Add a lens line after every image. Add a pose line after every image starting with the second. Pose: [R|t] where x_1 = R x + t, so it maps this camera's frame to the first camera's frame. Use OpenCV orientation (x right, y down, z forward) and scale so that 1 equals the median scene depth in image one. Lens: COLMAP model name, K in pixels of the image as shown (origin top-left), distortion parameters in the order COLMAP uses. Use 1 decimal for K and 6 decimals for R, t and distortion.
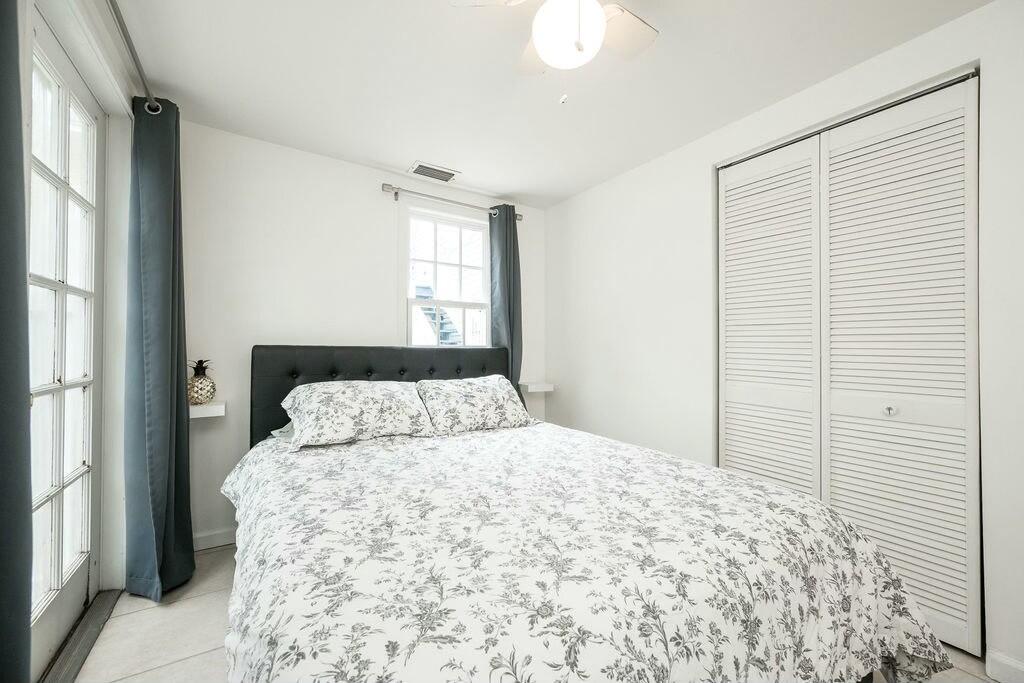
lens RADIAL K [[398.4, 0, 512.7], [0, 398.4, 345.0], [0, 0, 1]] dist [-0.002612, 0.000376]
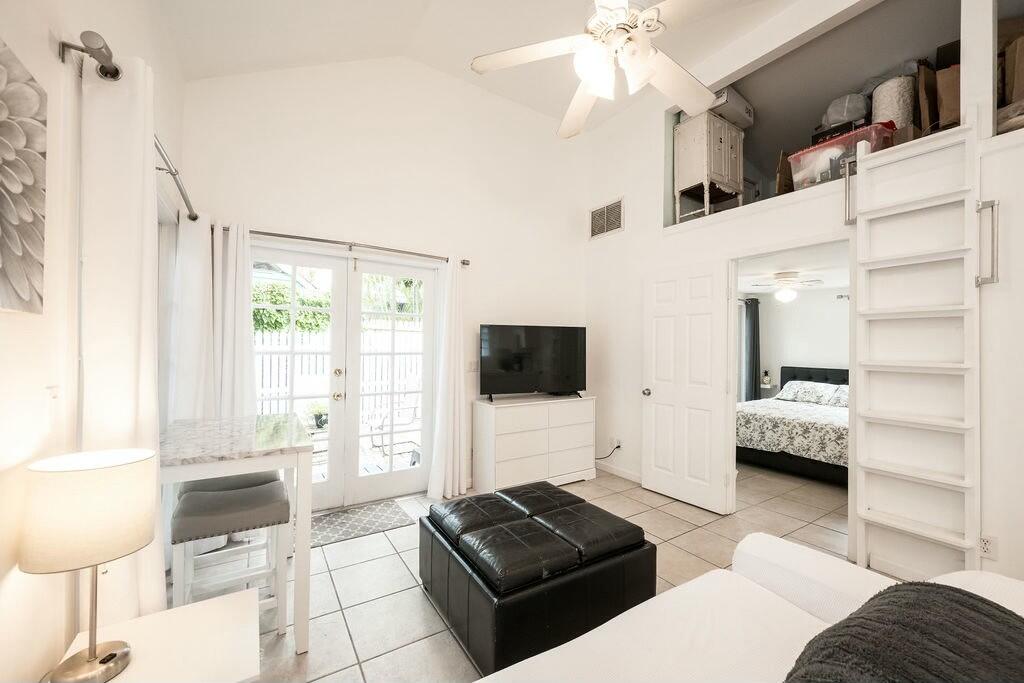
lens RADIAL K [[398.4, 0, 514.3], [0, 398.4, 345.6], [0, 0, 1]] dist [-0.002612, 0.000376]
pose [[-0.004212, -0.008353, -0.999956, 2.403751], [-0.008094, 0.999933, -0.008318, -0.117366], [0.999958, 0.008058, -0.004279, -1.002726]]
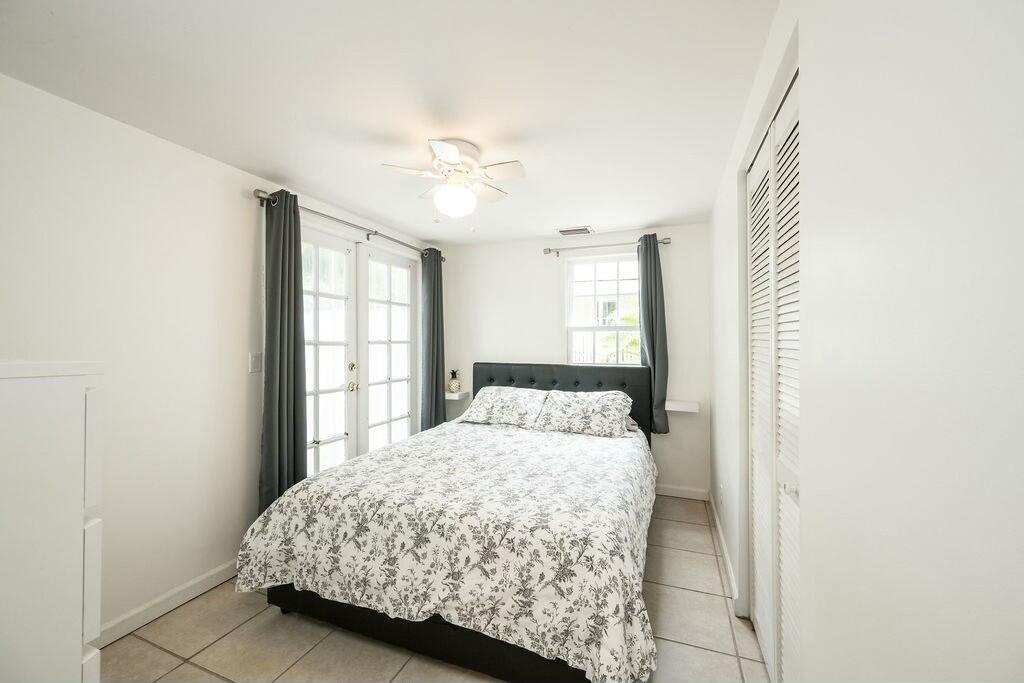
lens RADIAL K [[398.4, 0, 513.9], [0, 398.4, 340.8], [0, 0, 1]] dist [-0.002612, 0.000376]
pose [[0.578993, -0.011223, -0.815255, 0.975923], [0.009950, 0.999928, -0.006698, -0.088287], [0.815272, -0.004234, 0.579063, 0.107674]]
